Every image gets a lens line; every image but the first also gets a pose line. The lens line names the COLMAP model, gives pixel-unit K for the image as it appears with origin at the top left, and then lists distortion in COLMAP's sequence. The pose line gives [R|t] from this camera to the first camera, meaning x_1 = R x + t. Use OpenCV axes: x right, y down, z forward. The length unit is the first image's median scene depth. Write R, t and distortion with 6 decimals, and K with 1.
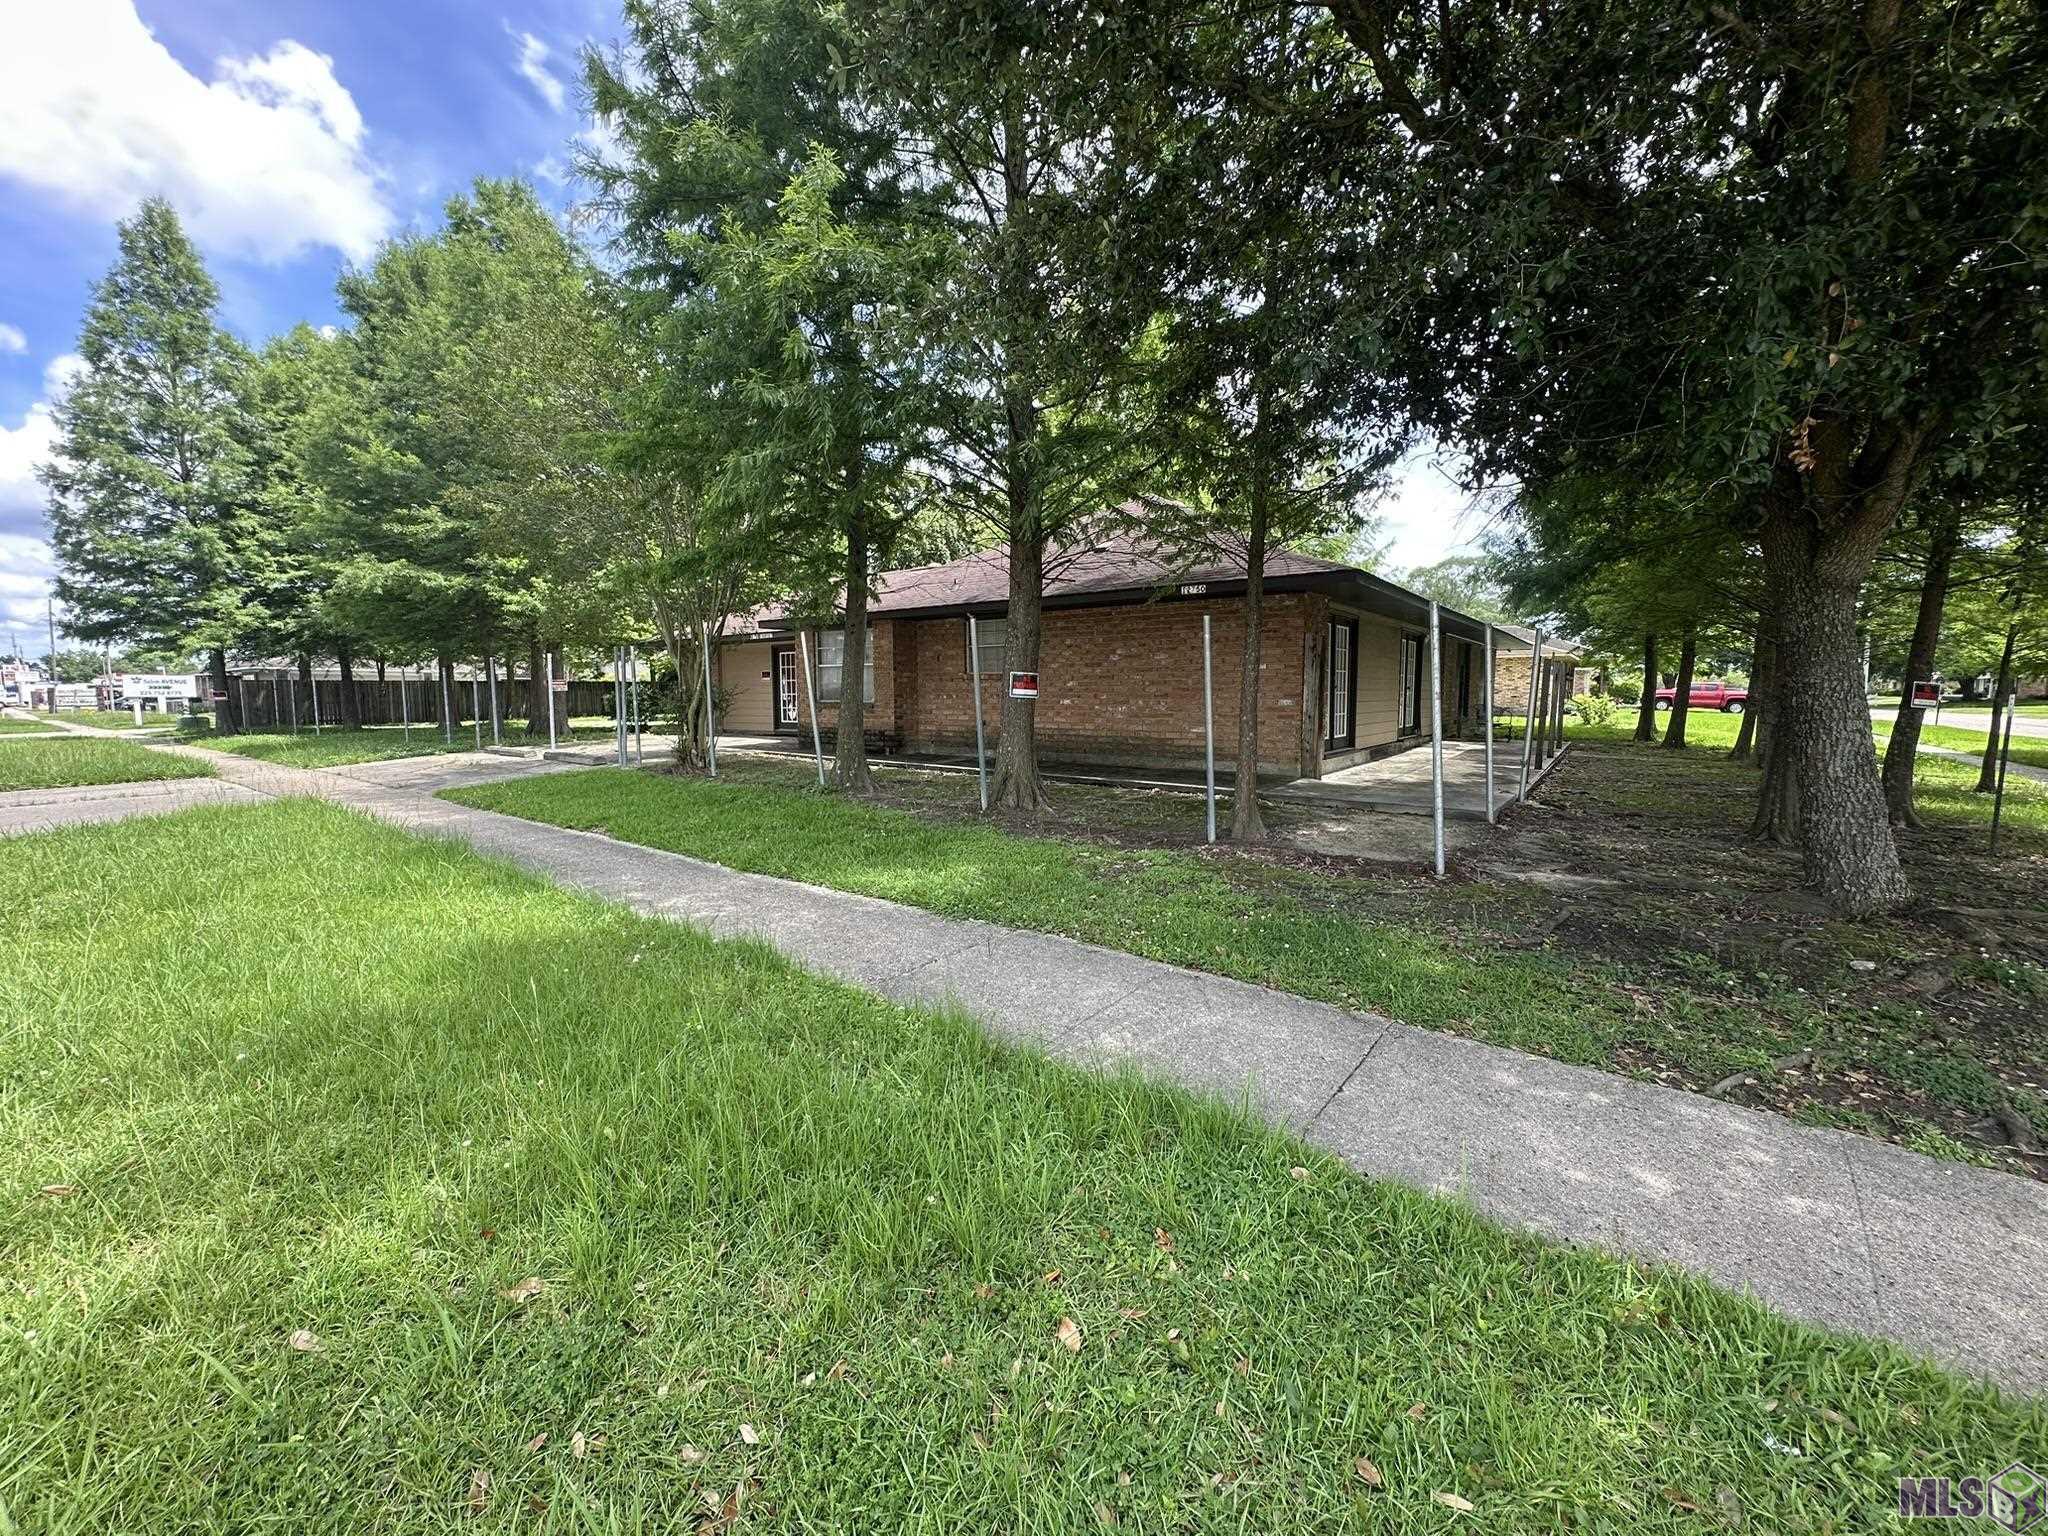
lens RADIAL K [[808.0, 0, 1027.0], [0, 808.0, 765.4], [0, 0, 1]] dist [0.001409, 0.000095]
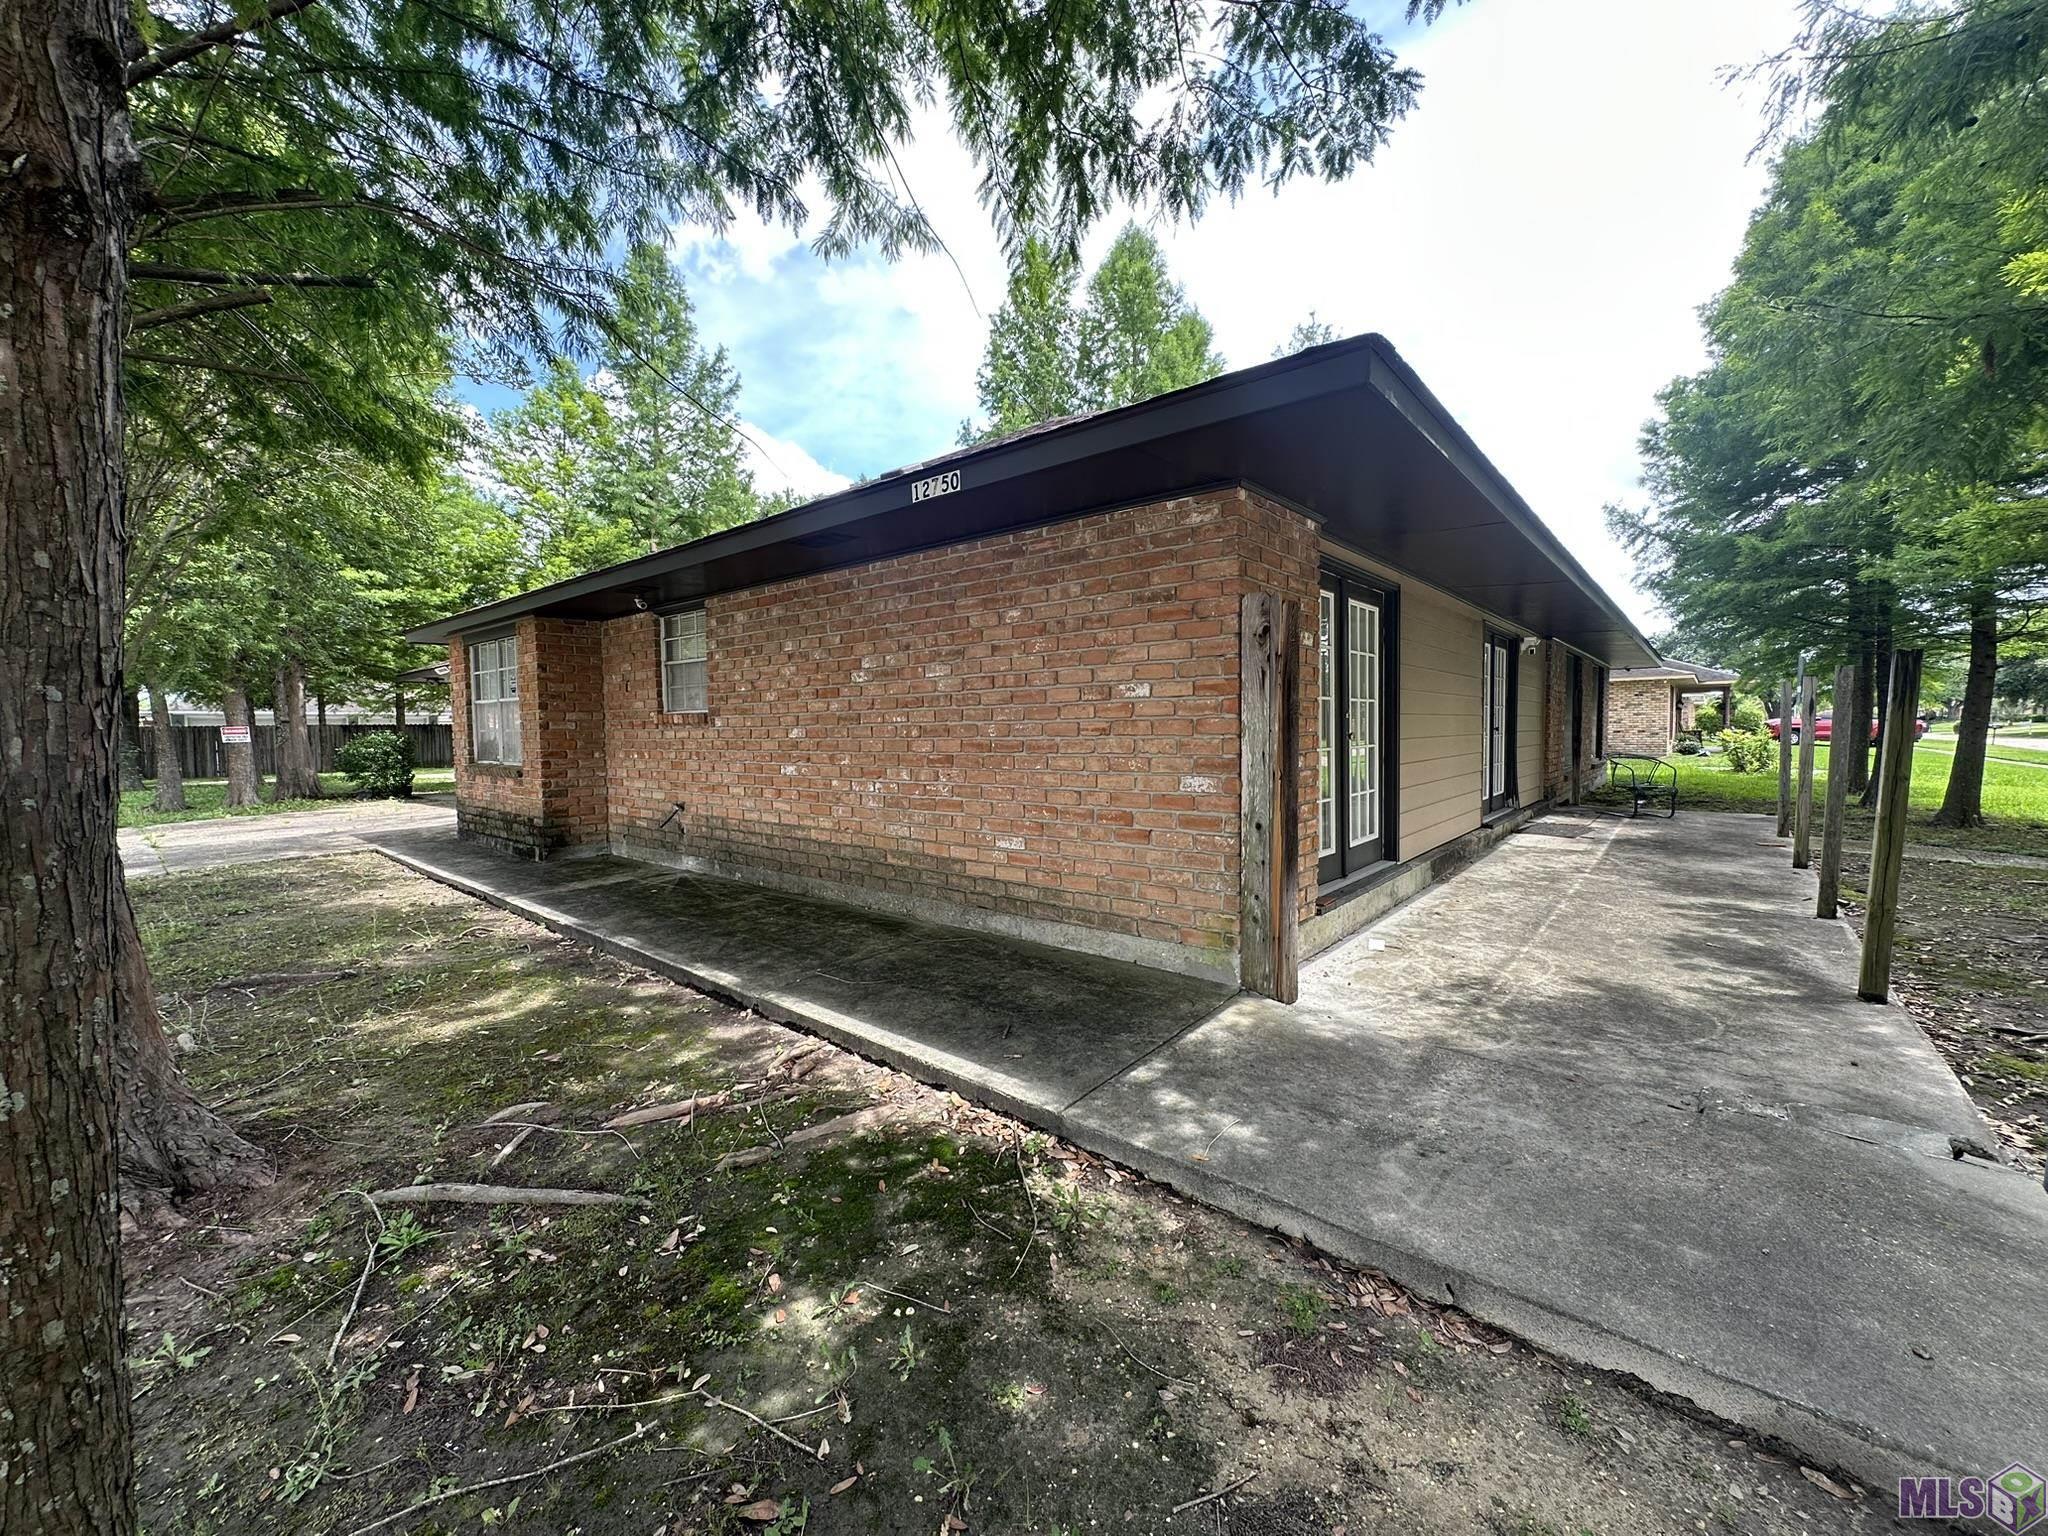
lens RADIAL K [[808.0, 0, 1019.9], [0, 808.0, 767.0], [0, 0, 1]] dist [0.001409, 0.000095]
pose [[0.997962, -0.008600, -0.063226, 0.218863], [0.005961, 0.999108, -0.041808, -0.059121], [0.063530, 0.041346, 0.997123, 0.520673]]
